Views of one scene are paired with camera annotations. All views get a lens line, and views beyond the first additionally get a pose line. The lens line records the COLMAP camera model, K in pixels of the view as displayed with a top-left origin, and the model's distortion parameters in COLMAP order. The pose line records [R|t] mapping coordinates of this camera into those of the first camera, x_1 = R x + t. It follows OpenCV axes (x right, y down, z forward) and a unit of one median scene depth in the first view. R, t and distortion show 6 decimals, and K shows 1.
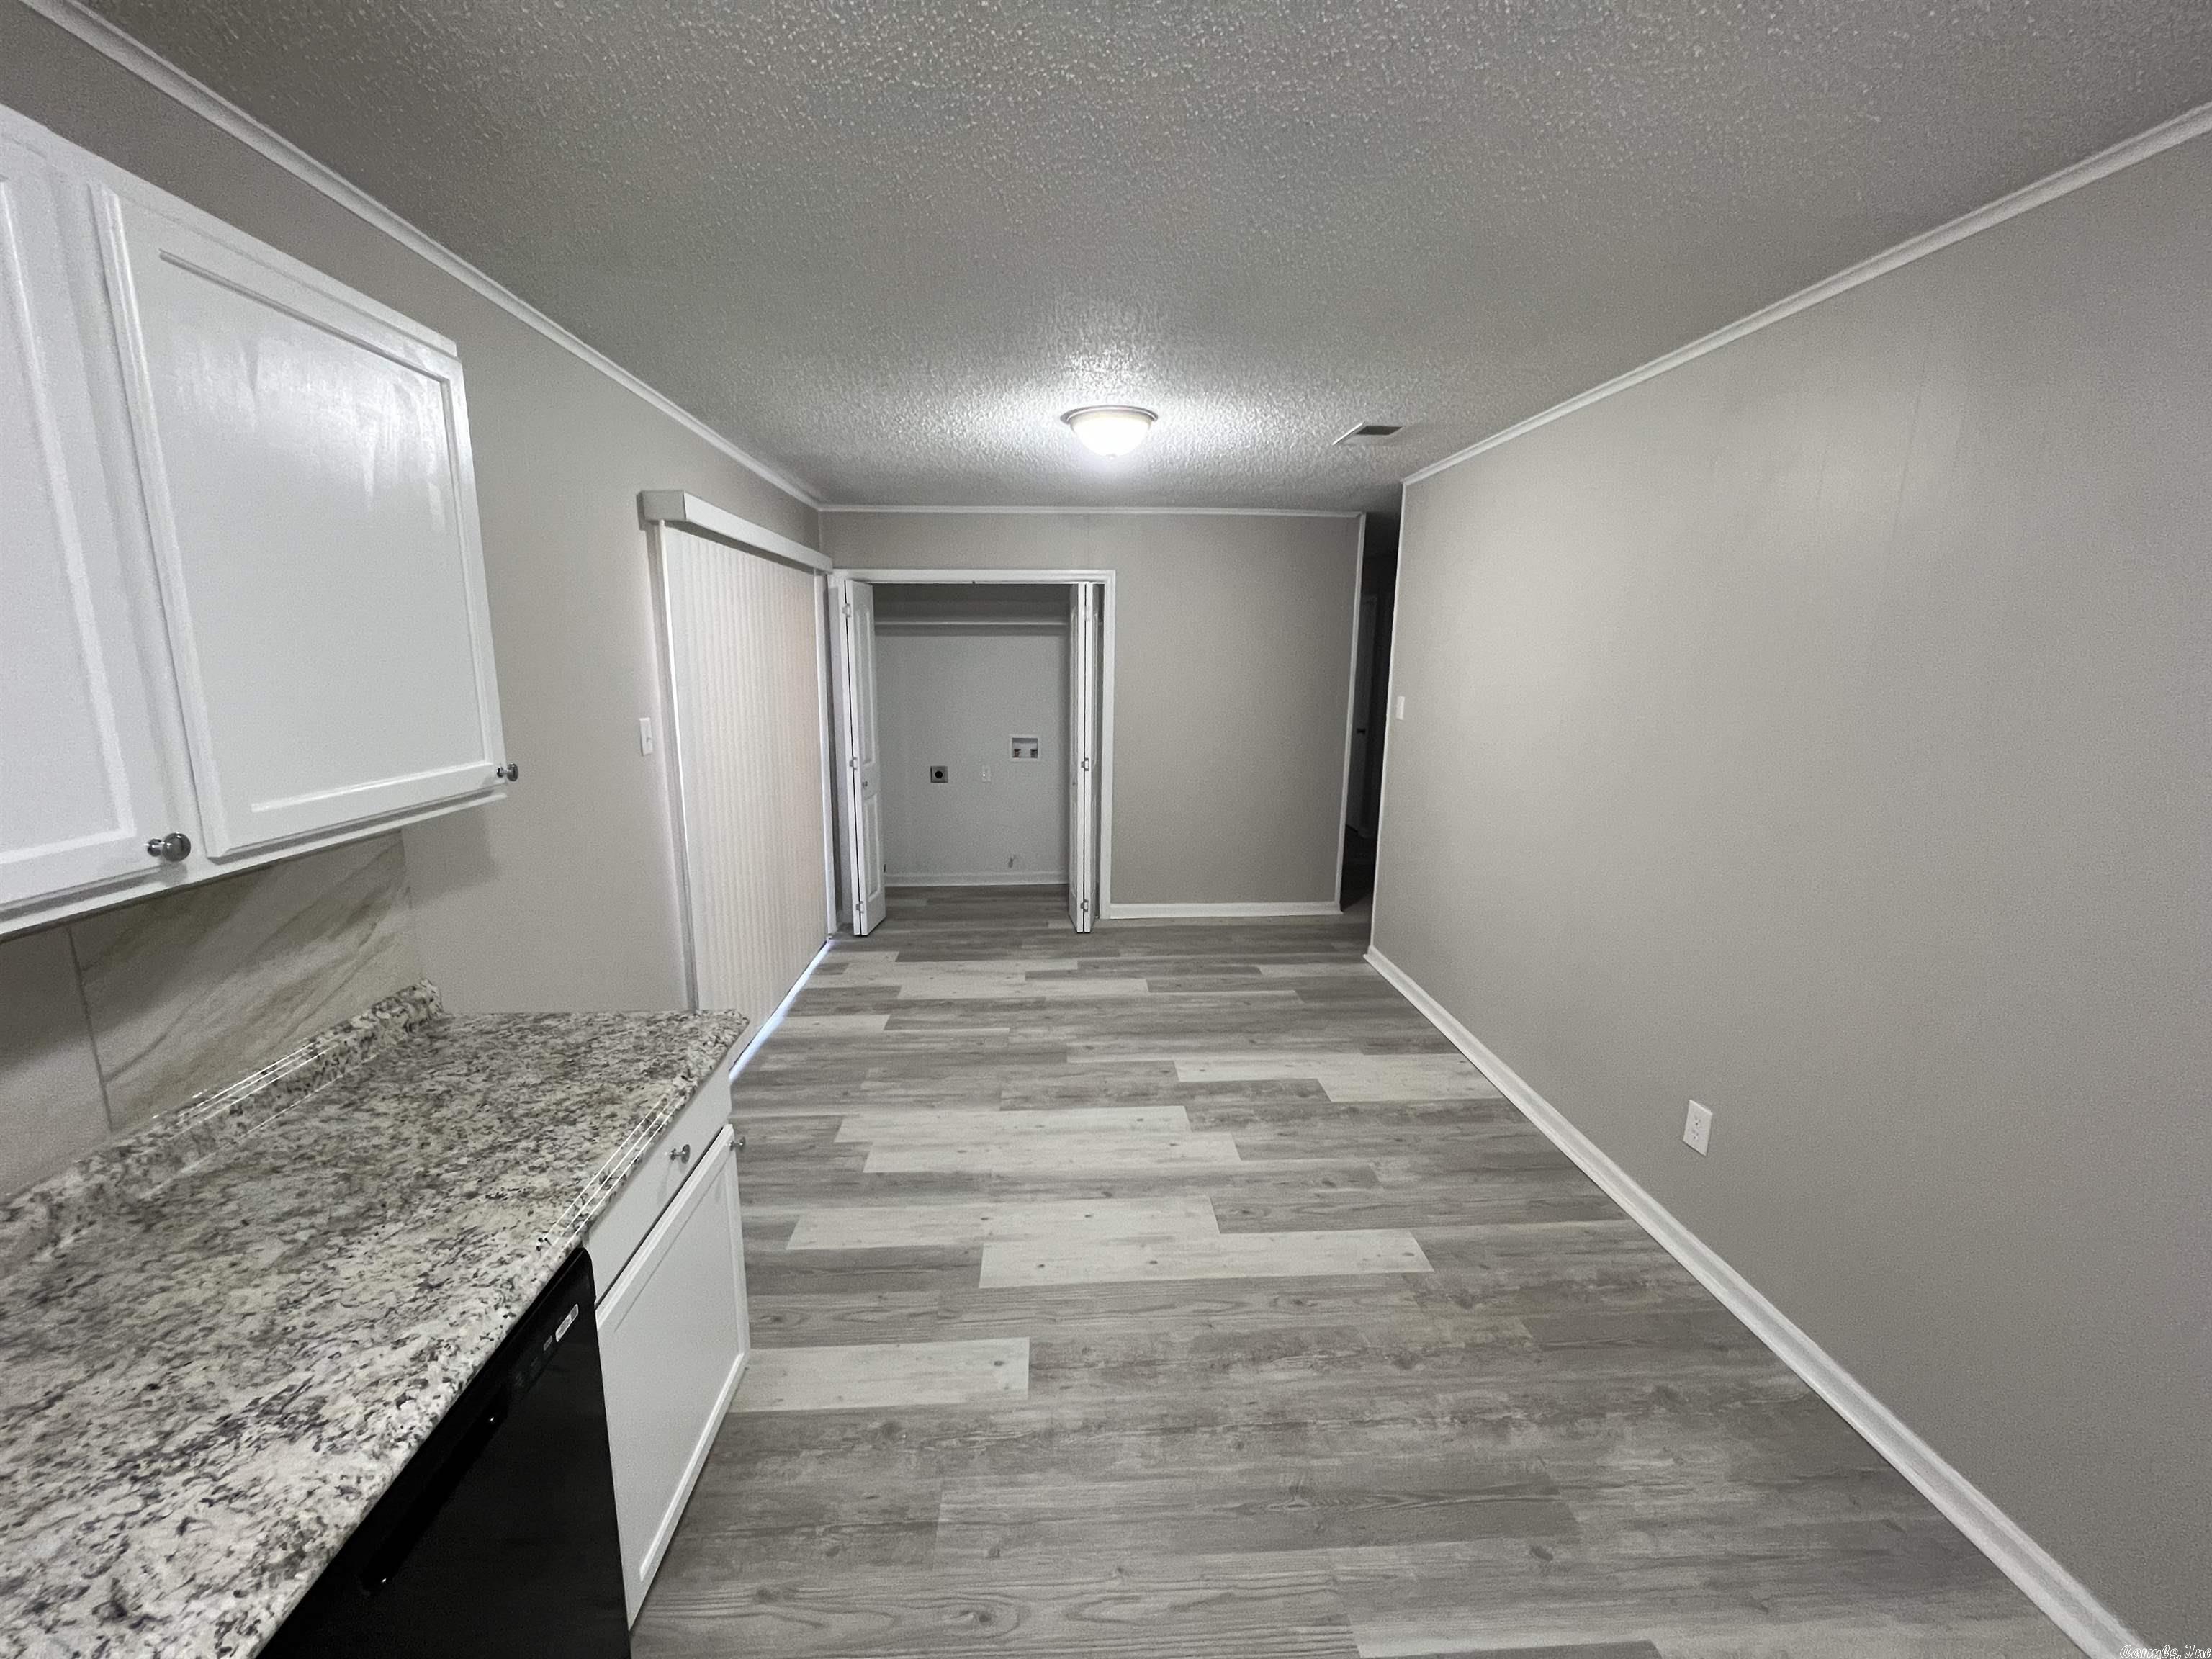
lens RADIAL K [[886.4, 0, 1094.1], [0, 886.4, 819.4], [0, 0, 1]] dist [0.001708, 0.000530]
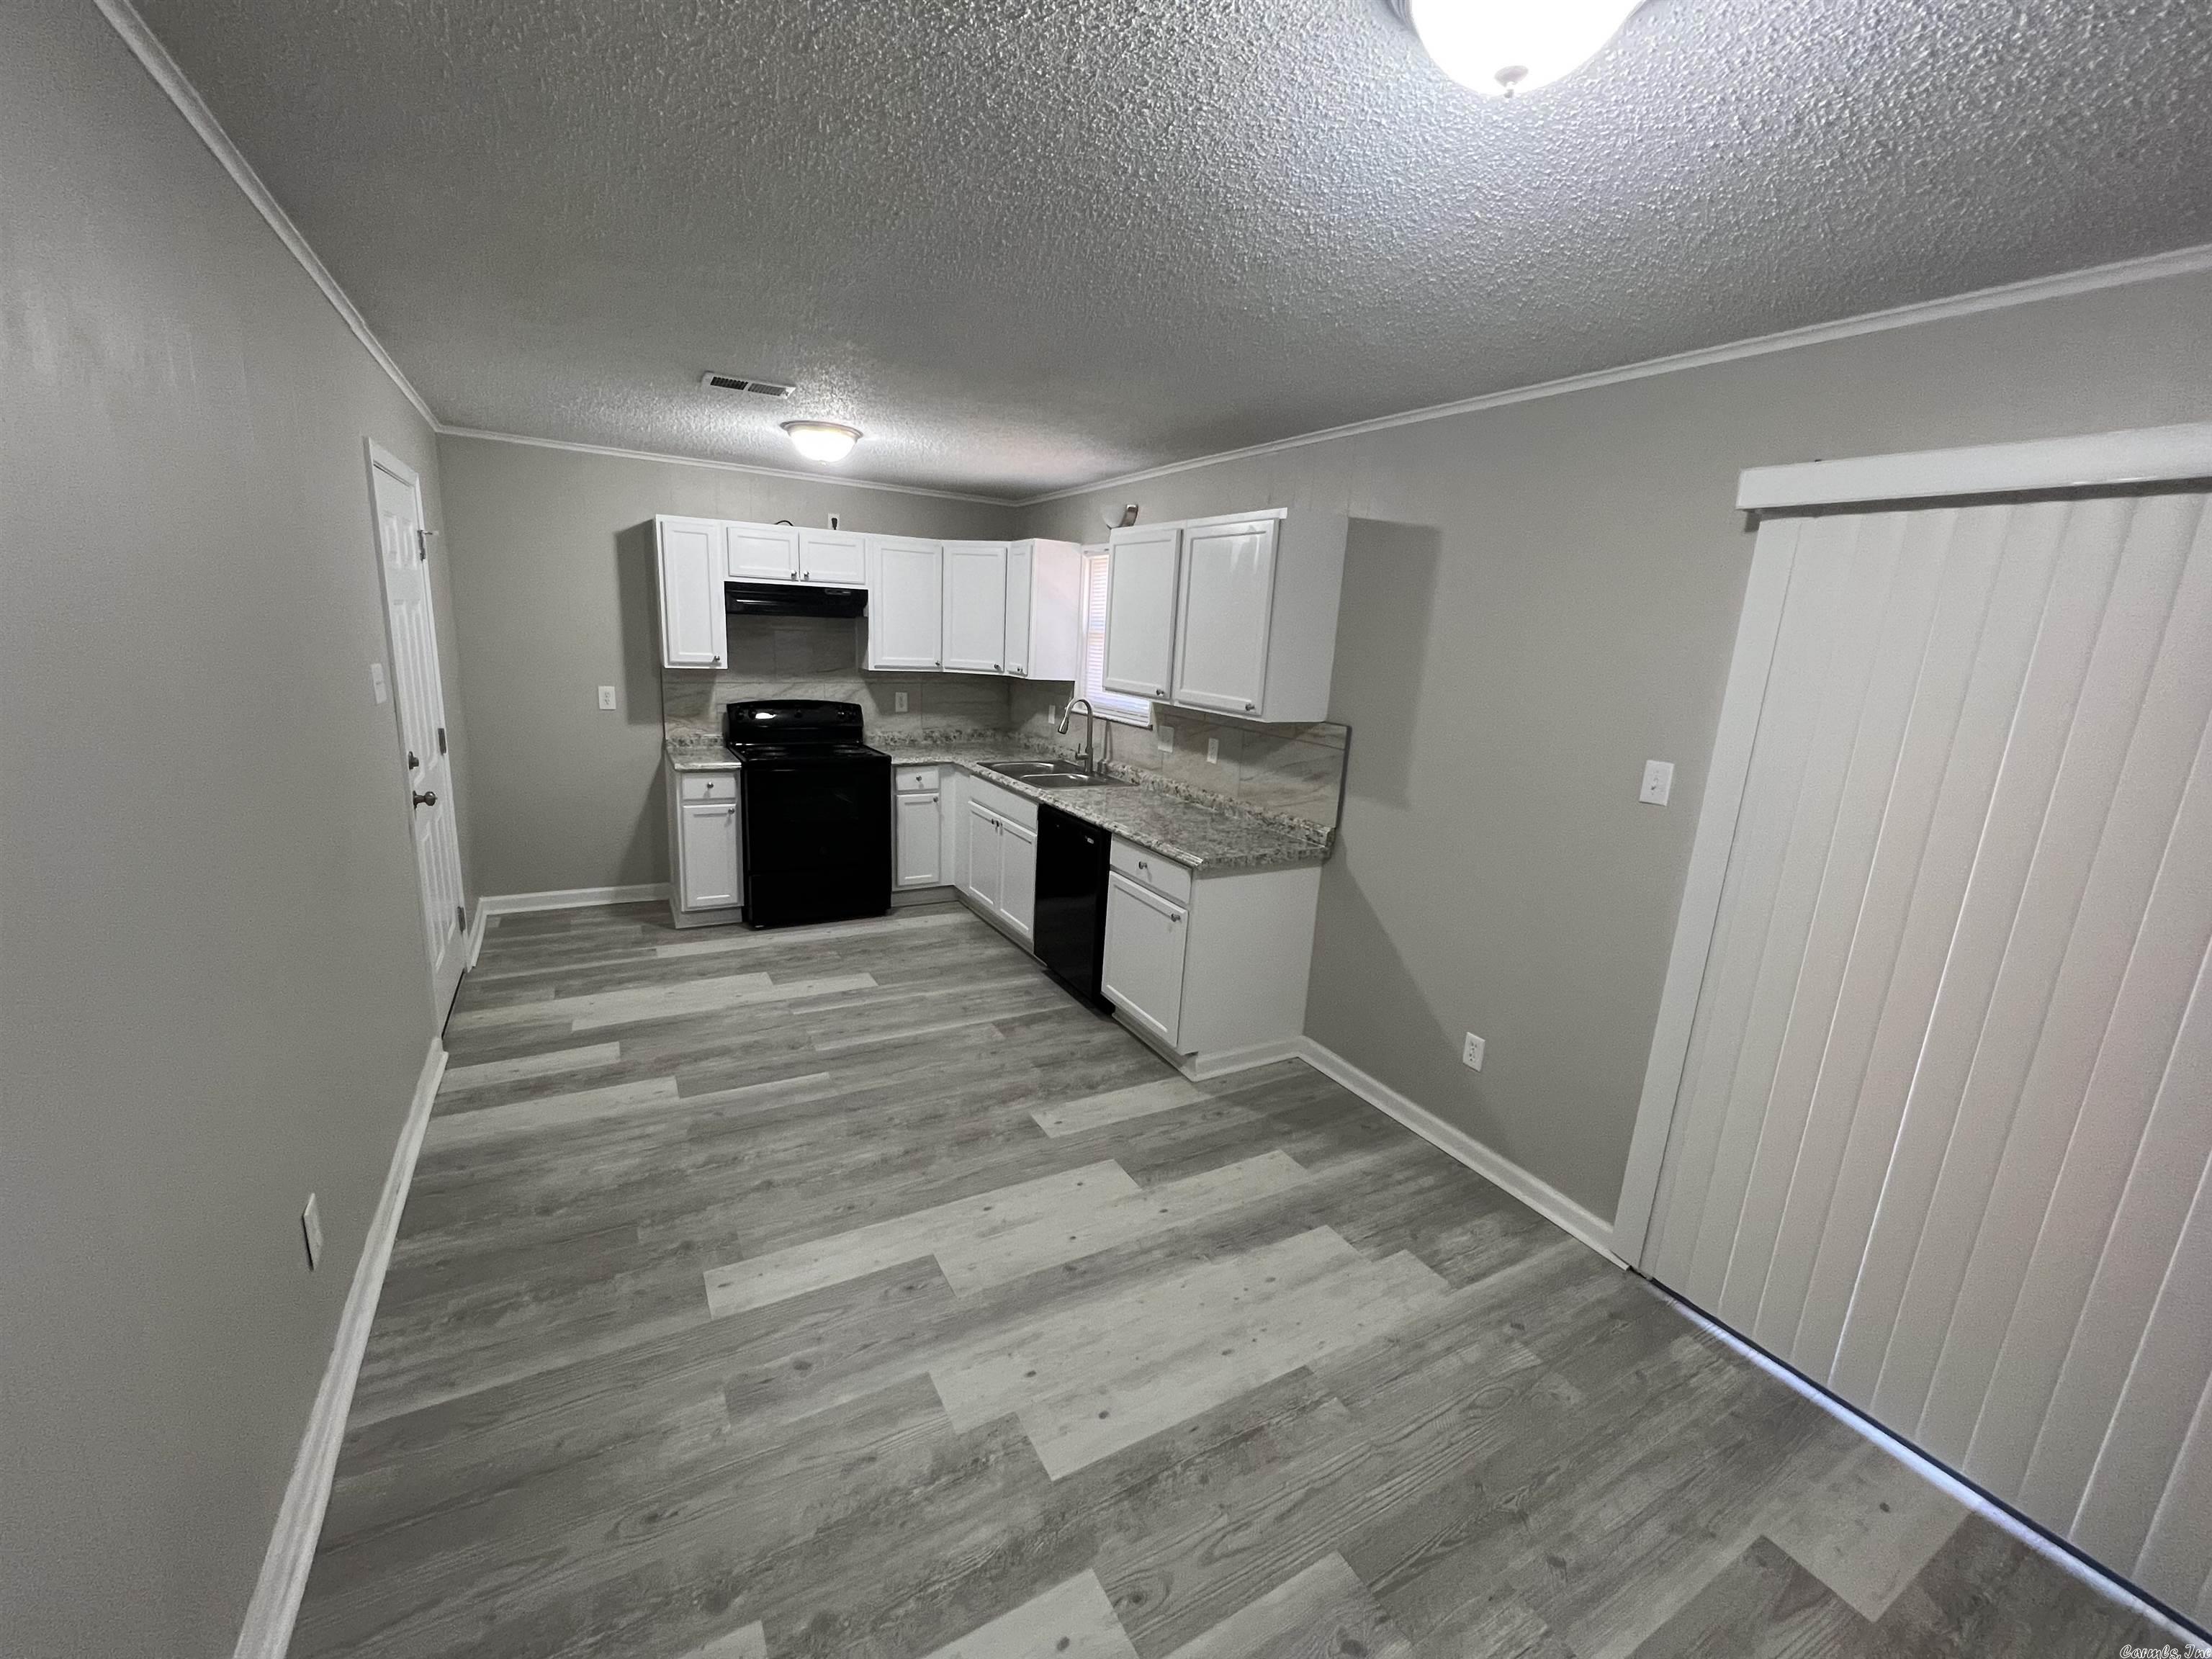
lens RADIAL K [[886.4, 0, 1092.4], [0, 886.4, 833.5], [0, 0, 1]] dist [0.001708, 0.000530]
pose [[-0.894216, 0.033874, -0.446352, 0.399319], [-0.152749, 0.914192, 0.375394, -0.319589], [0.420767, 0.403863, -0.812311, 1.672081]]
